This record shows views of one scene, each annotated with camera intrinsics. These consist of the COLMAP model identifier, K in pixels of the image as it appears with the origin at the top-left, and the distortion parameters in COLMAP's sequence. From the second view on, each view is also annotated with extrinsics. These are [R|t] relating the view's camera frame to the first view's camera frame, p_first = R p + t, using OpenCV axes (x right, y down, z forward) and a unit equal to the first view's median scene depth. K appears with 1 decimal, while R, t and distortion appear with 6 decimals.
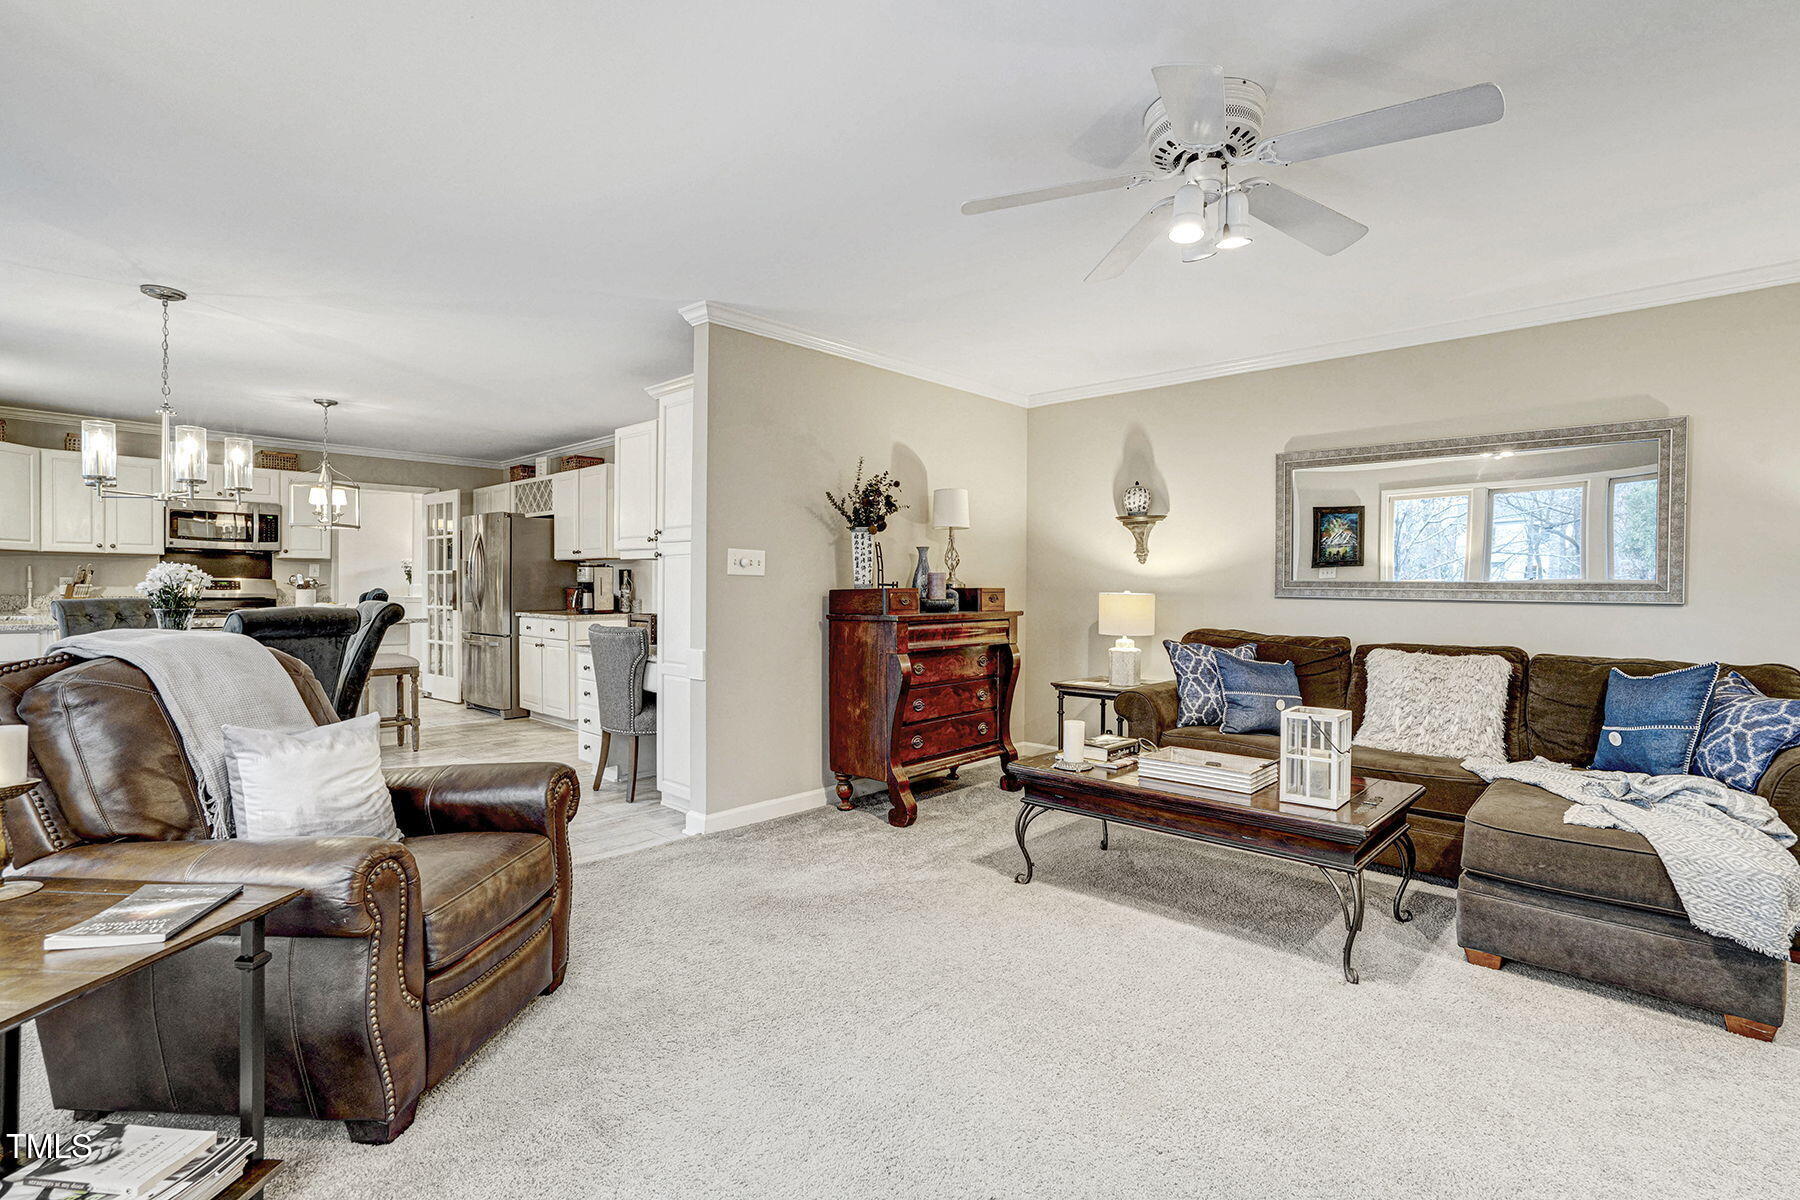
lens RADIAL K [[834.7, 0, 908.3], [0, 834.7, 597.9], [0, 0, 1]] dist [-0.023070, 0.000536]
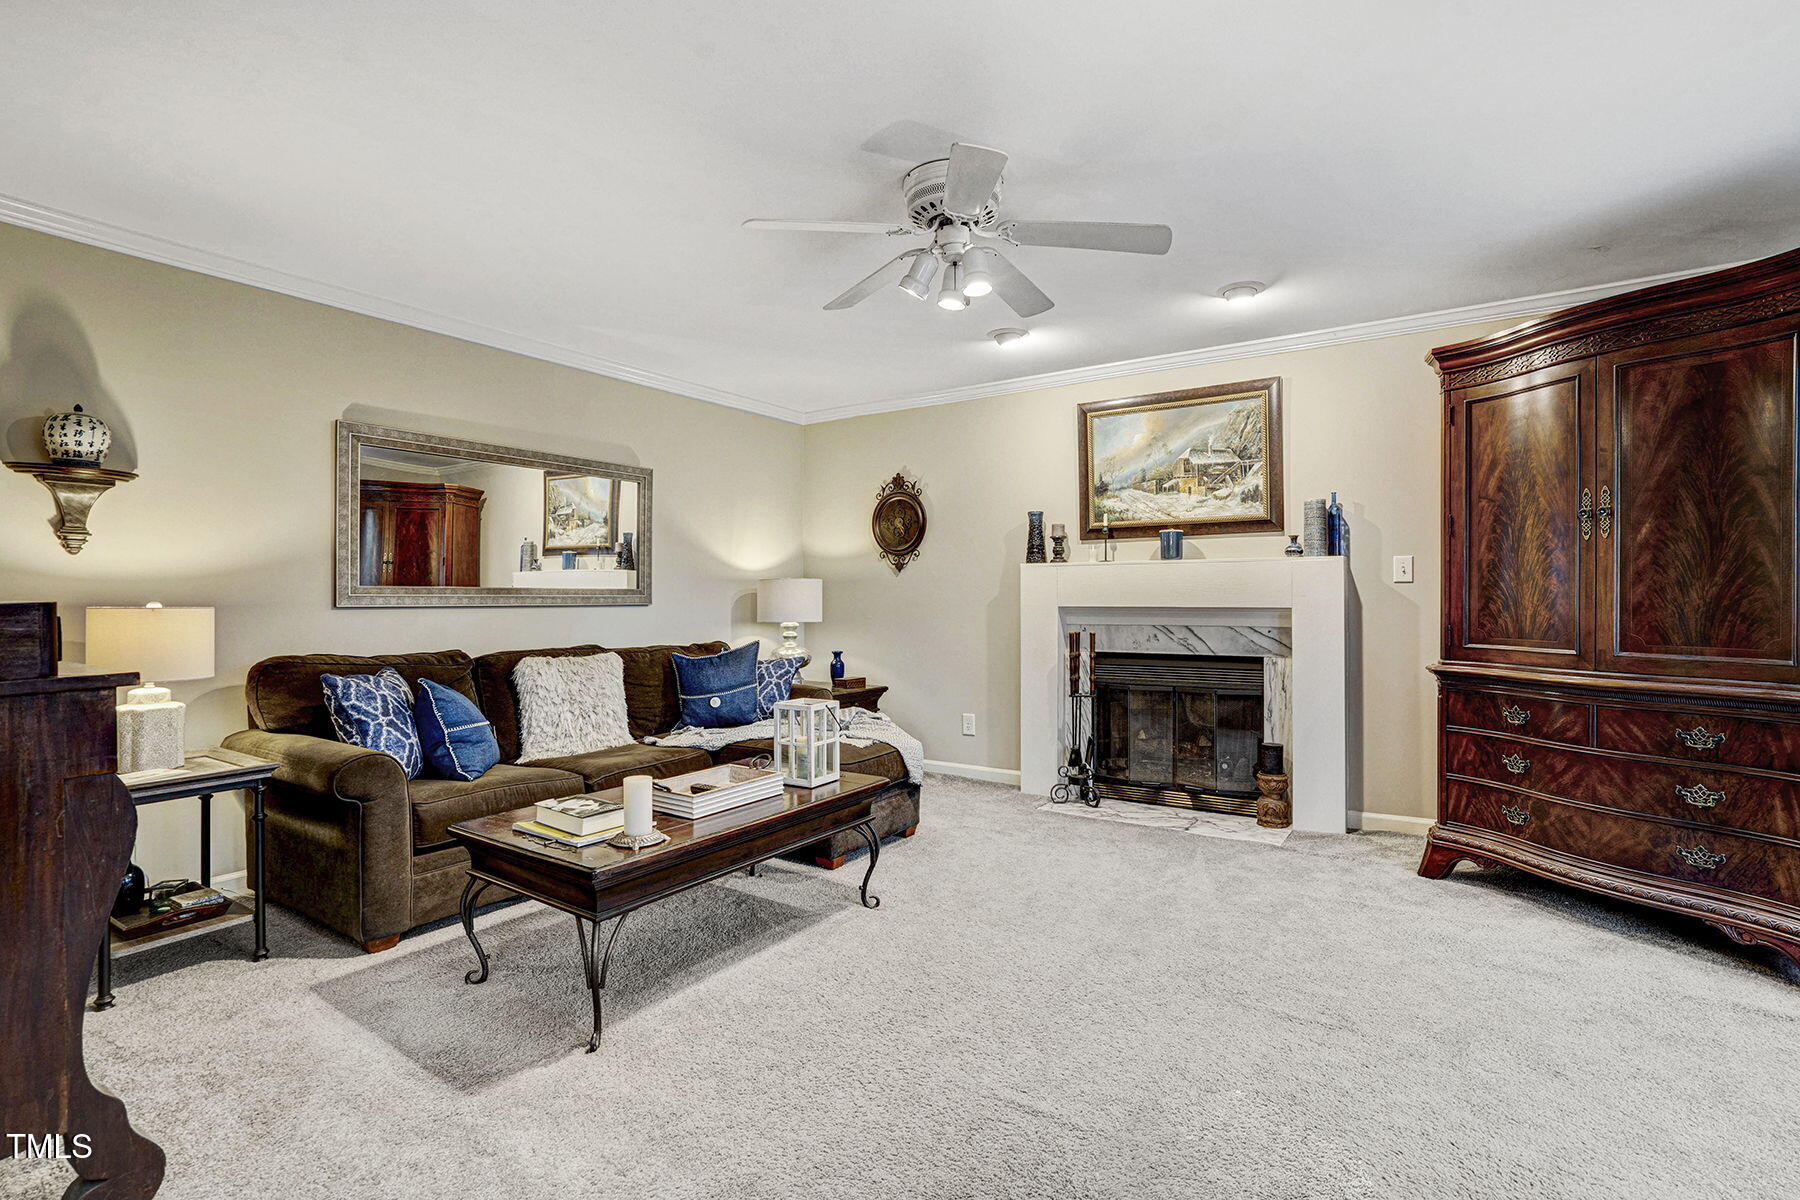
lens RADIAL K [[833.0, 0, 897.8], [0, 833.0, 583.4], [0, 0, 1]] dist [0.000597, 0.000353]
pose [[-0.140558, 0.003625, 0.990066, -0.511817], [0.009233, 0.999955, -0.002351, -0.020749], [-0.990029, 0.008810, -0.140585, 0.785966]]
